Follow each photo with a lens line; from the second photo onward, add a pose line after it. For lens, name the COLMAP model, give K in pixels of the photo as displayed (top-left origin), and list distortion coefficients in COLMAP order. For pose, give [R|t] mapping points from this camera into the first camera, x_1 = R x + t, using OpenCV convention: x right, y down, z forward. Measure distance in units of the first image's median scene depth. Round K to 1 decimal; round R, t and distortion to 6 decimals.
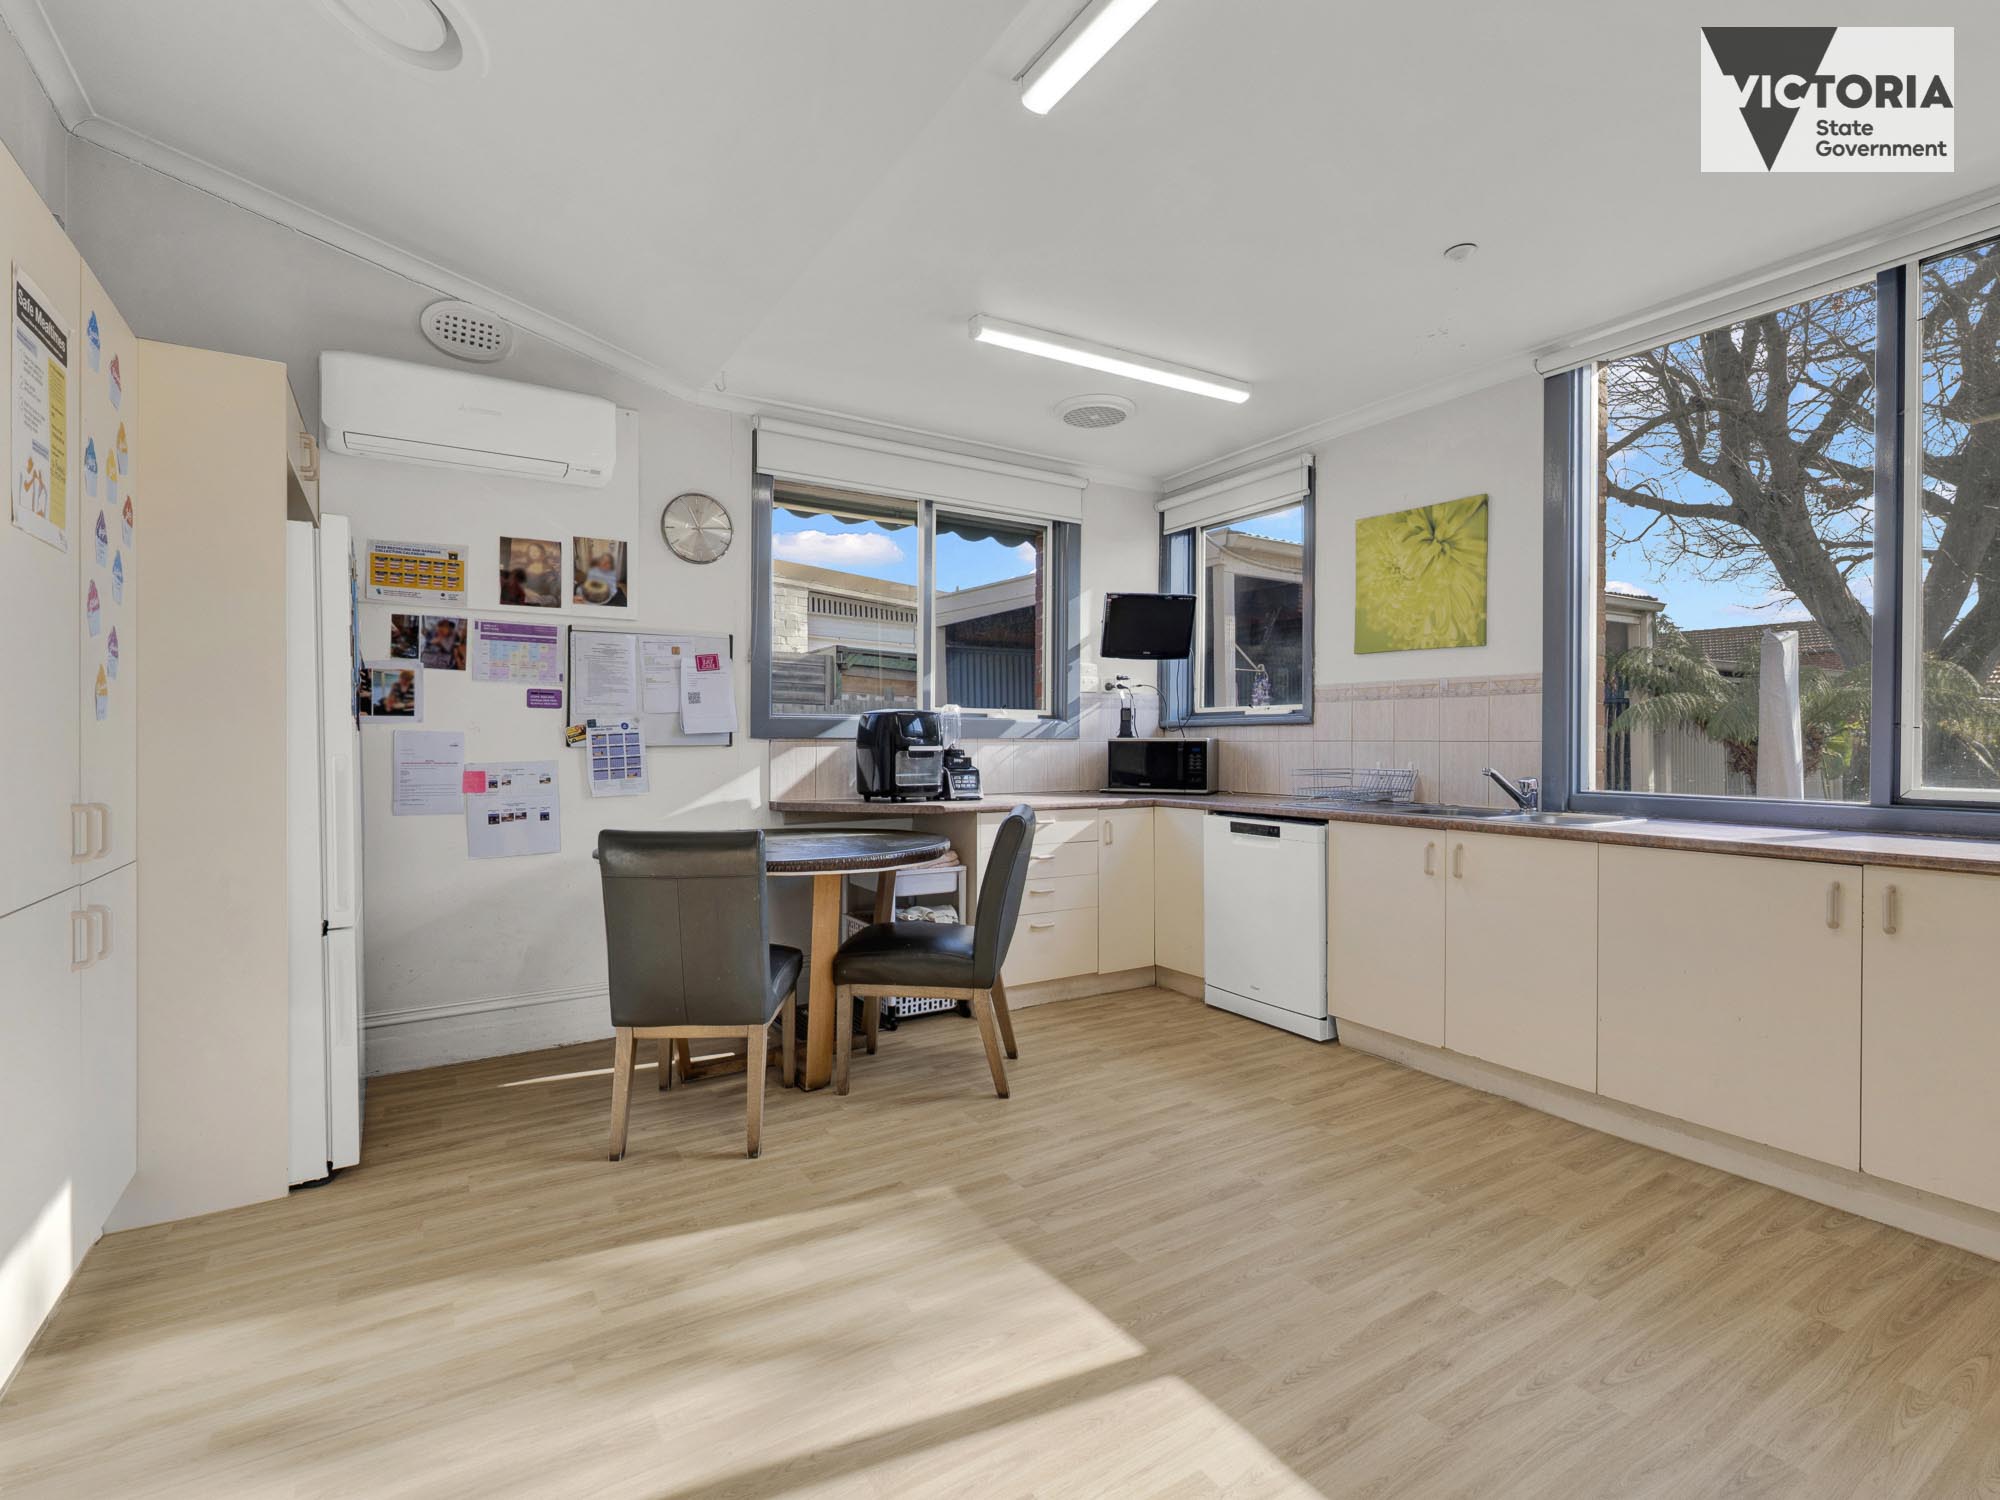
lens RADIAL K [[935.4, 0, 1000.0], [0, 935.4, 750.0], [0, 0, 1]] dist [0.001322, 0.000286]
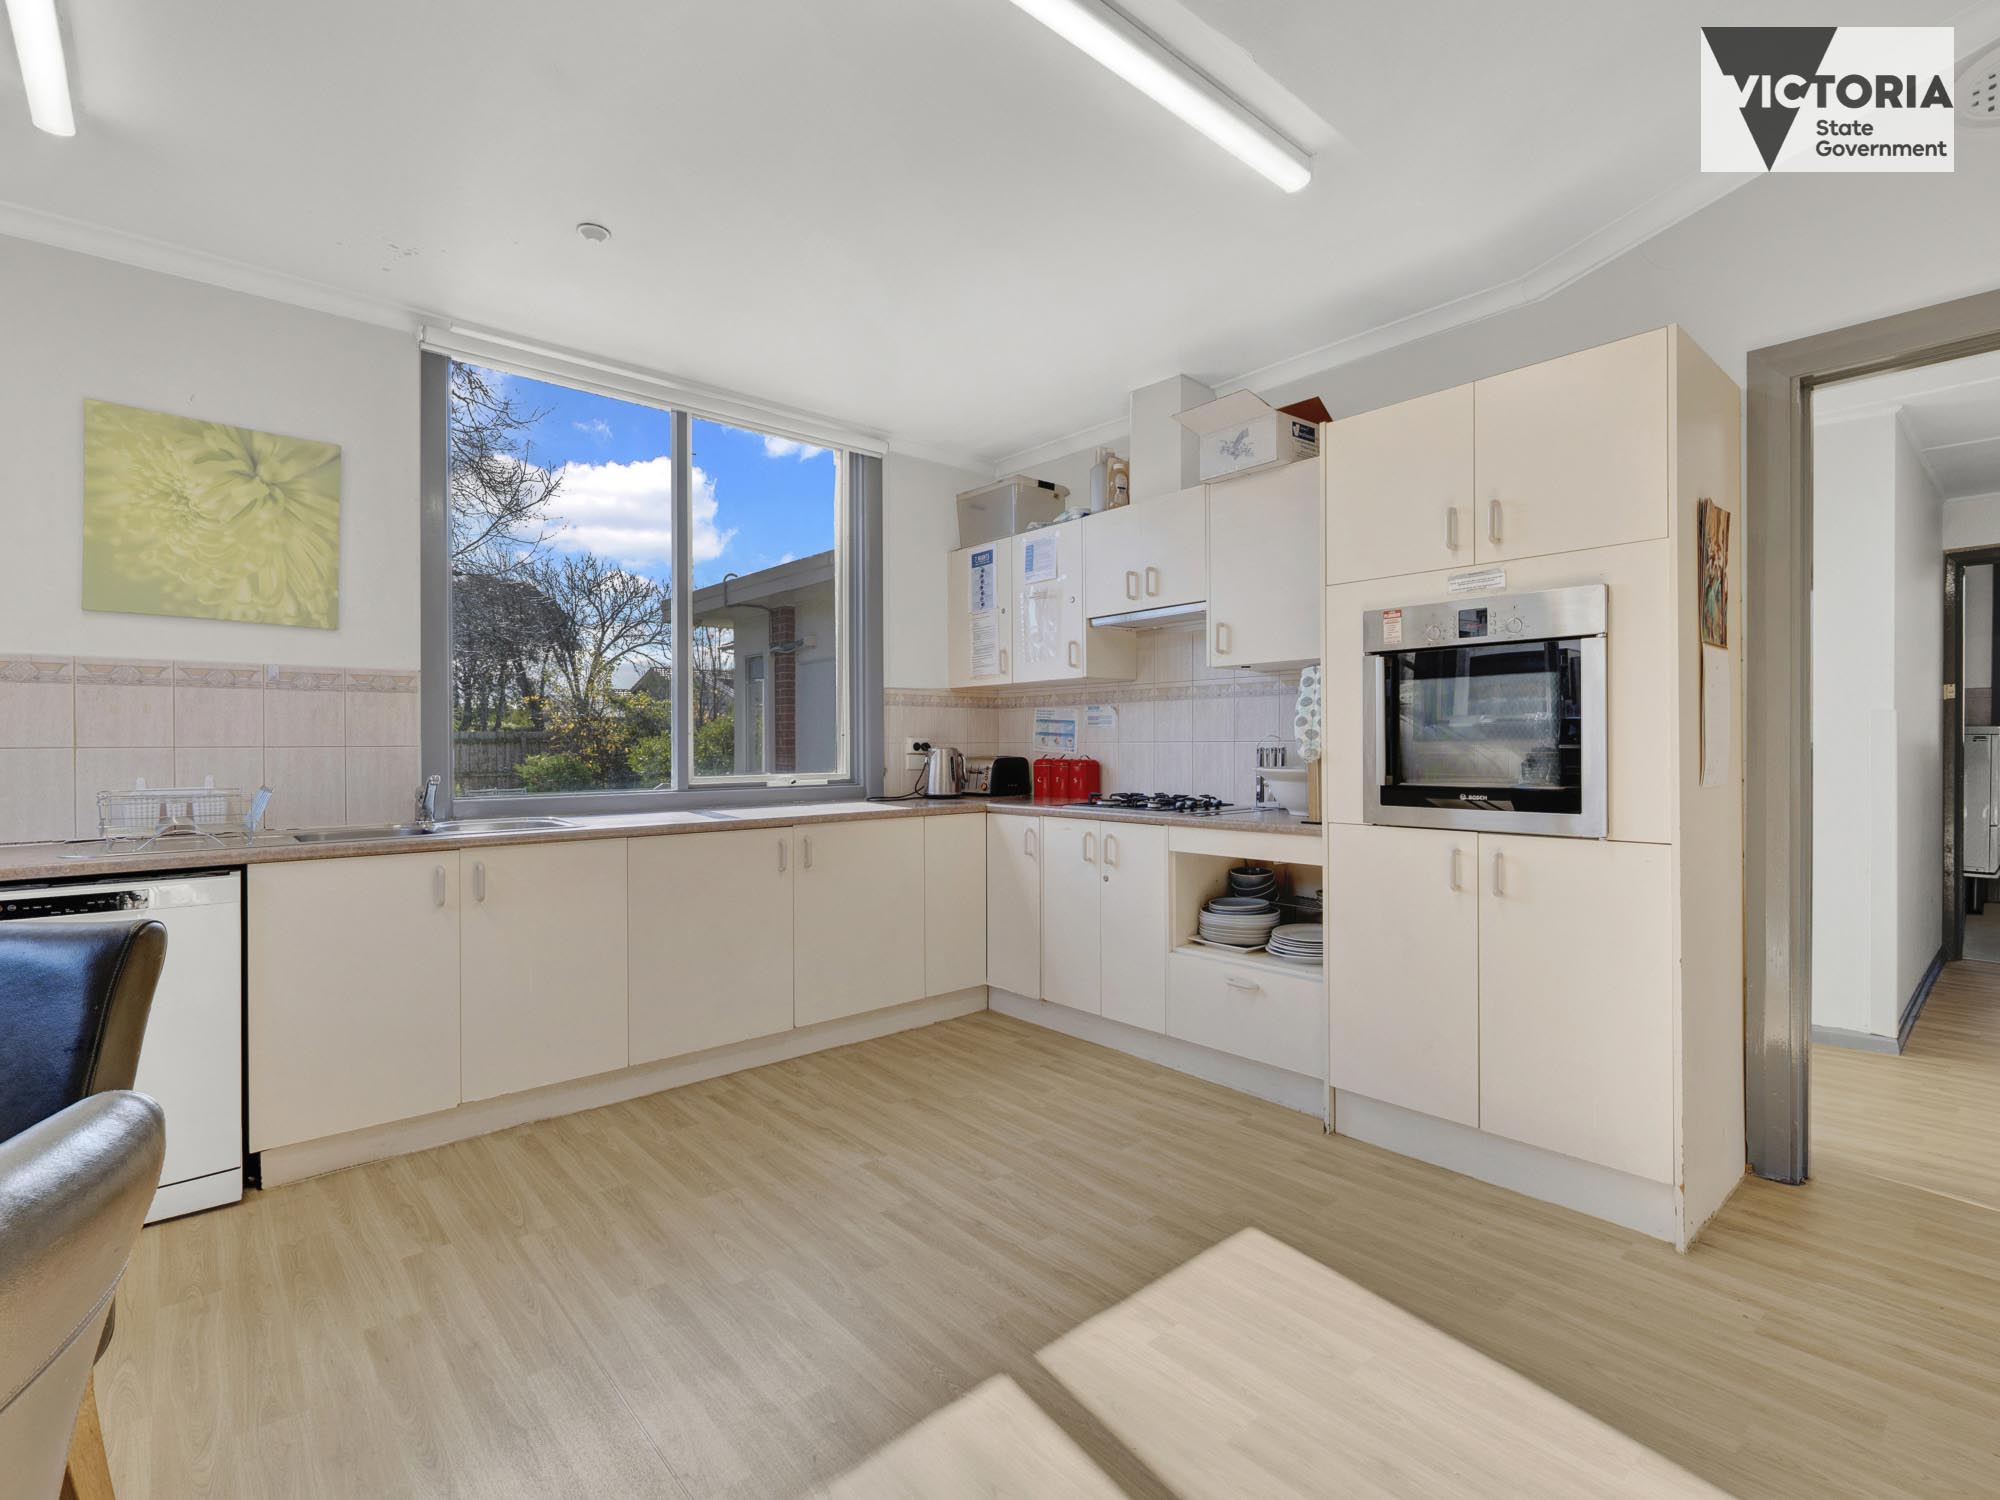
lens RADIAL K [[935.4, 0, 1000.0], [0, 935.4, 750.0], [0, 0, 1]] dist [0.001322, 0.000286]
pose [[-0.155705, -0.008568, 0.987766, -0.451444], [0.014105, 0.999841, 0.010896, -0.008310], [-0.987703, 0.015629, -0.155560, 0.650035]]
